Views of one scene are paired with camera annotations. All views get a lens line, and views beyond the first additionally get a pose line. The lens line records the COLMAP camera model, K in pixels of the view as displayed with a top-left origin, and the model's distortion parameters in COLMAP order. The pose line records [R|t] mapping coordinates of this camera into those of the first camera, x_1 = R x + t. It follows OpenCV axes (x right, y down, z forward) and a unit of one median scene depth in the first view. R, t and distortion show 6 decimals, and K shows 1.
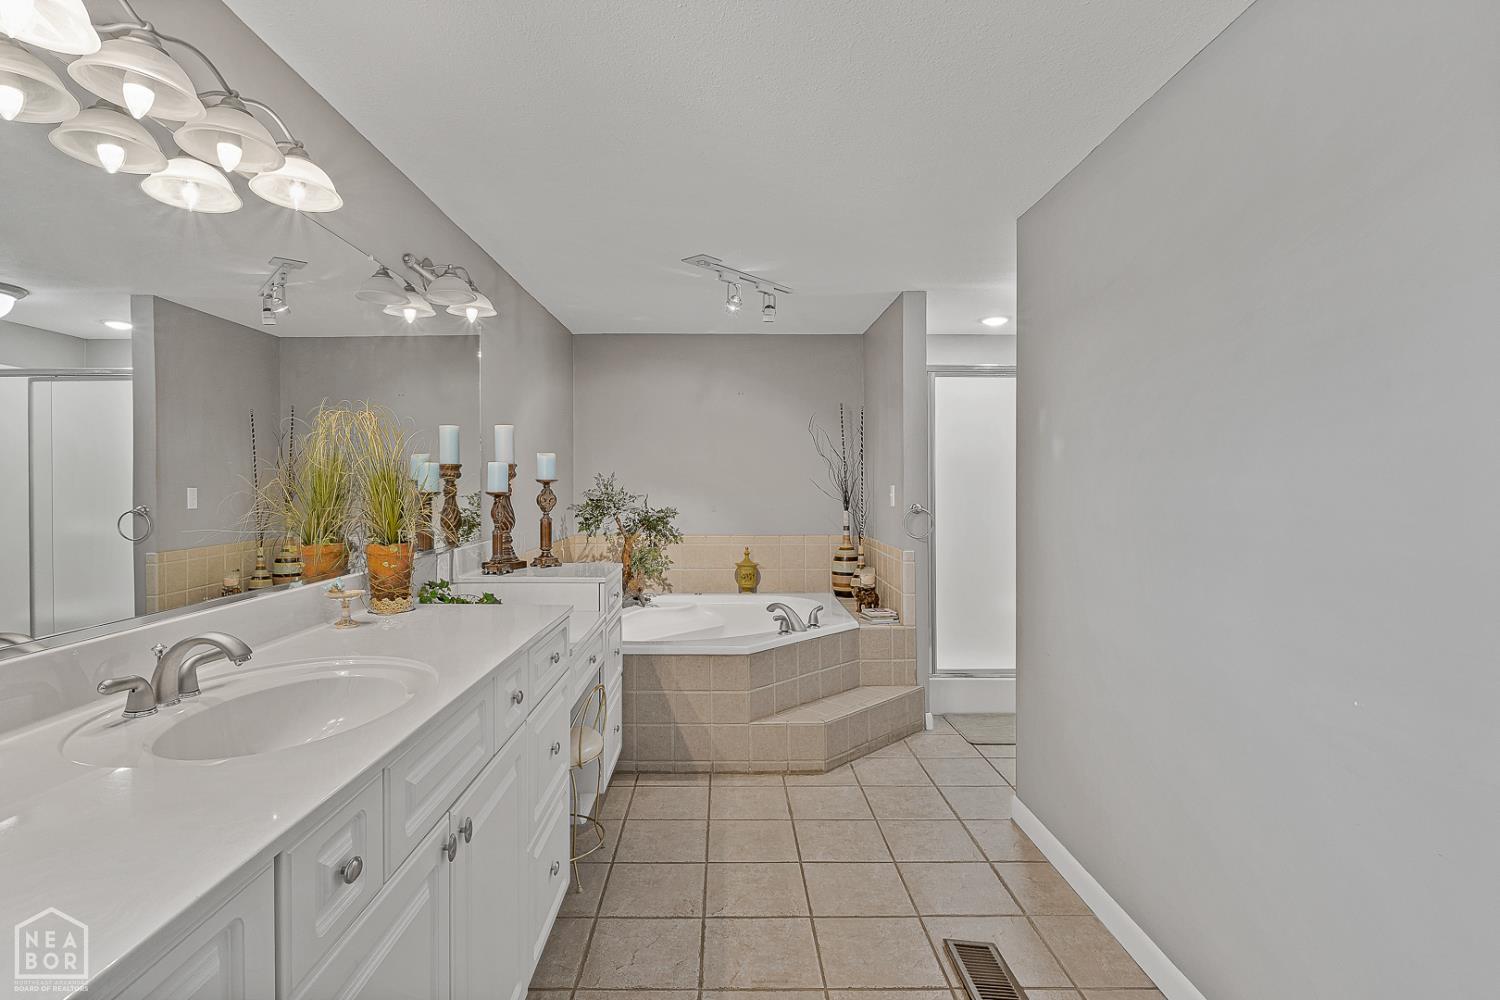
lens RADIAL K [[706.7, 0, 743.0], [0, 706.7, 472.0], [0, 0, 1]] dist [-0.000665, -0.000264]
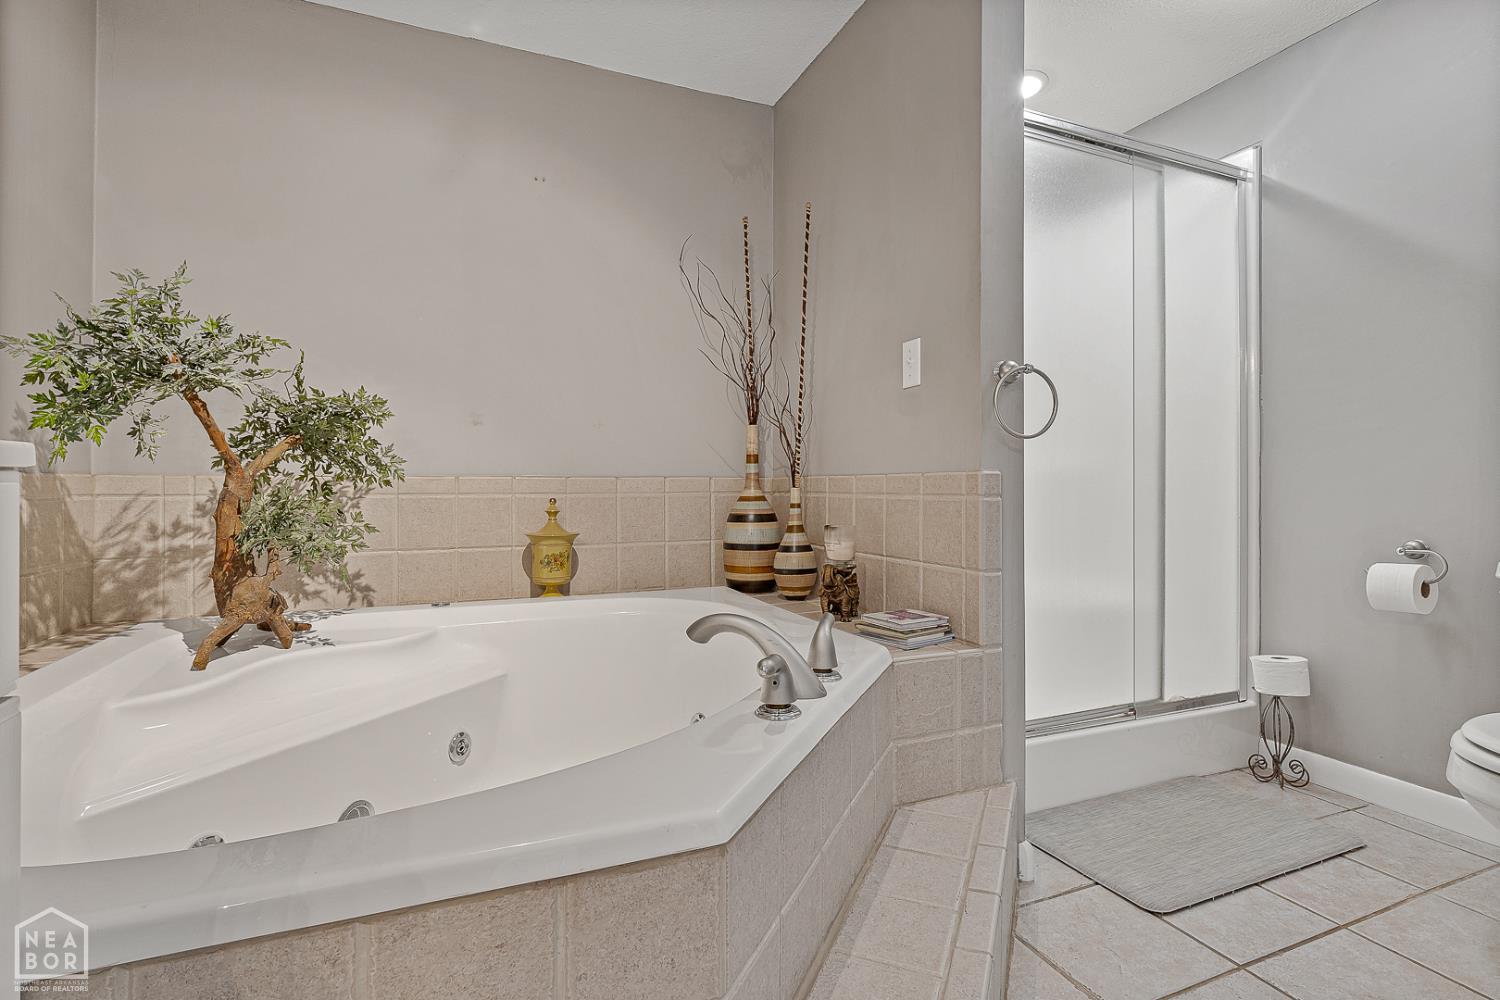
lens RADIAL K [[706.7, 0, 743.0], [0, 706.7, 472.0], [0, 0, 1]] dist [-0.000665, -0.000264]
pose [[0.929185, 0.005330, 0.369576, -0.053026], [-0.005434, 0.999985, -0.000759, 0.092848], [-0.369575, -0.001304, 0.929200, 0.541571]]
